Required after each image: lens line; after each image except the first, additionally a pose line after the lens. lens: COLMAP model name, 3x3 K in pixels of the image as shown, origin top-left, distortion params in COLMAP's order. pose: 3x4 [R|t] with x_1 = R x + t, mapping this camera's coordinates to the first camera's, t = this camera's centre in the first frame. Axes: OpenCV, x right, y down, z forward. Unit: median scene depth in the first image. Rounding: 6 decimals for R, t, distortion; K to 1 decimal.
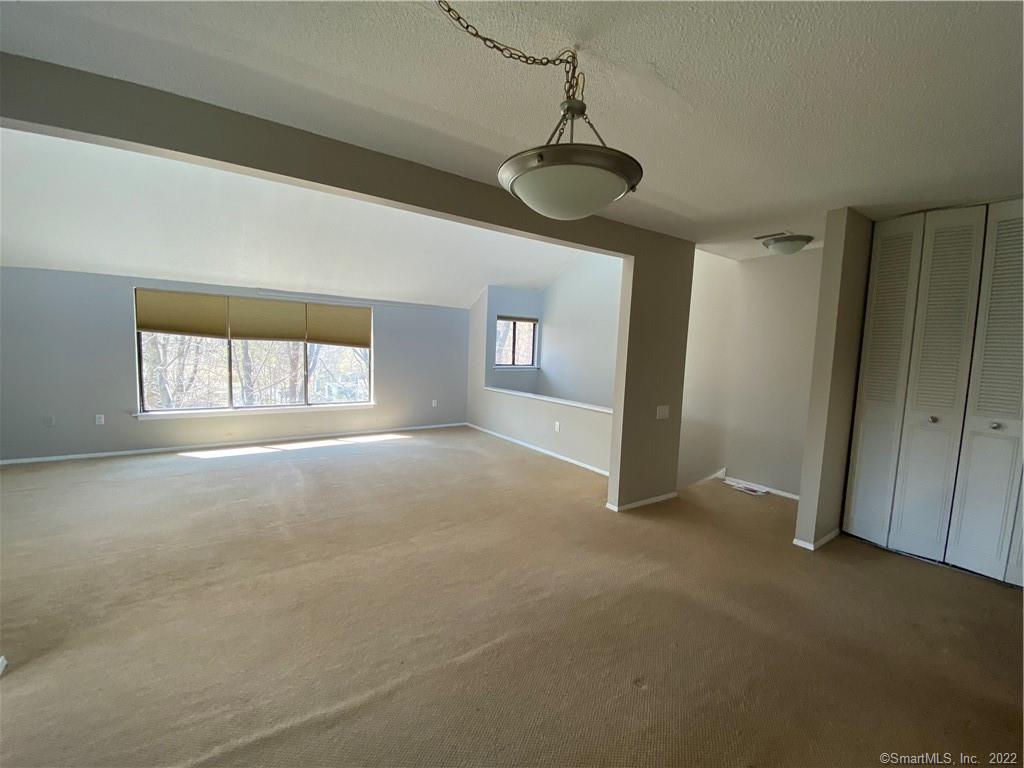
lens RADIAL K [[412.1, 0, 520.5], [0, 412.1, 381.3], [0, 0, 1]] dist [0.008605, -0.001606]
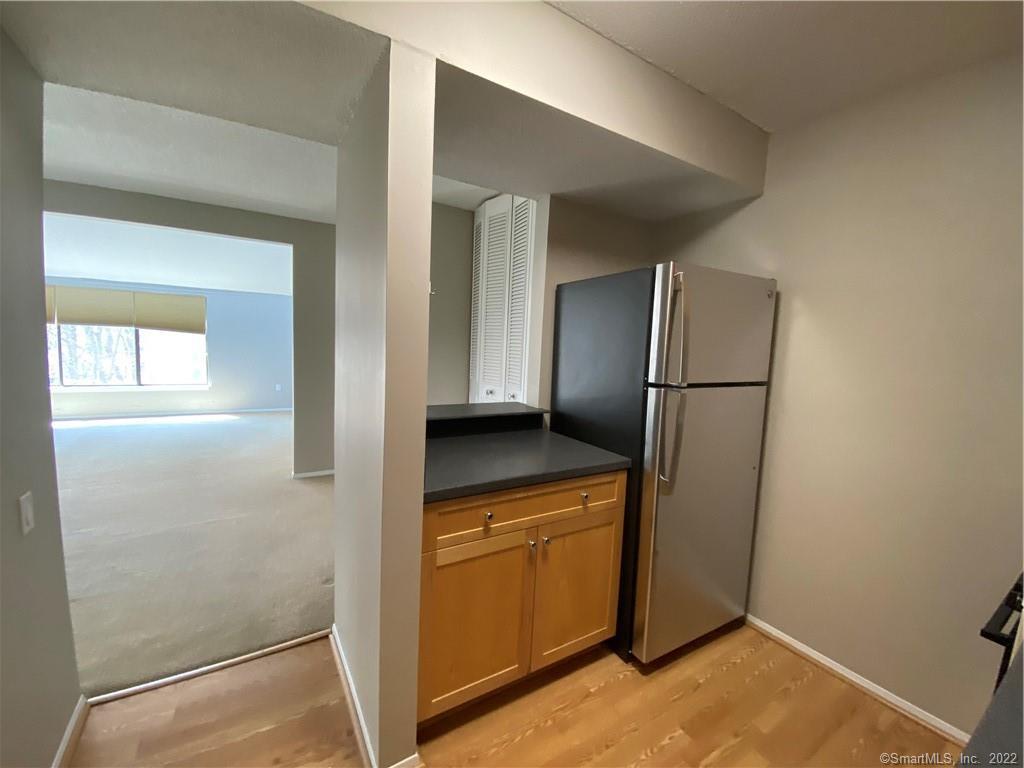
lens RADIAL K [[412.1, 0, 500.8], [0, 412.1, 379.9], [0, 0, 1]] dist [0.008605, -0.001606]
pose [[0.998670, 0.010184, -0.050545, 0.560857], [-0.009546, 0.999872, 0.012861, 0.021816], [0.050670, -0.012361, 0.998639, -0.045660]]
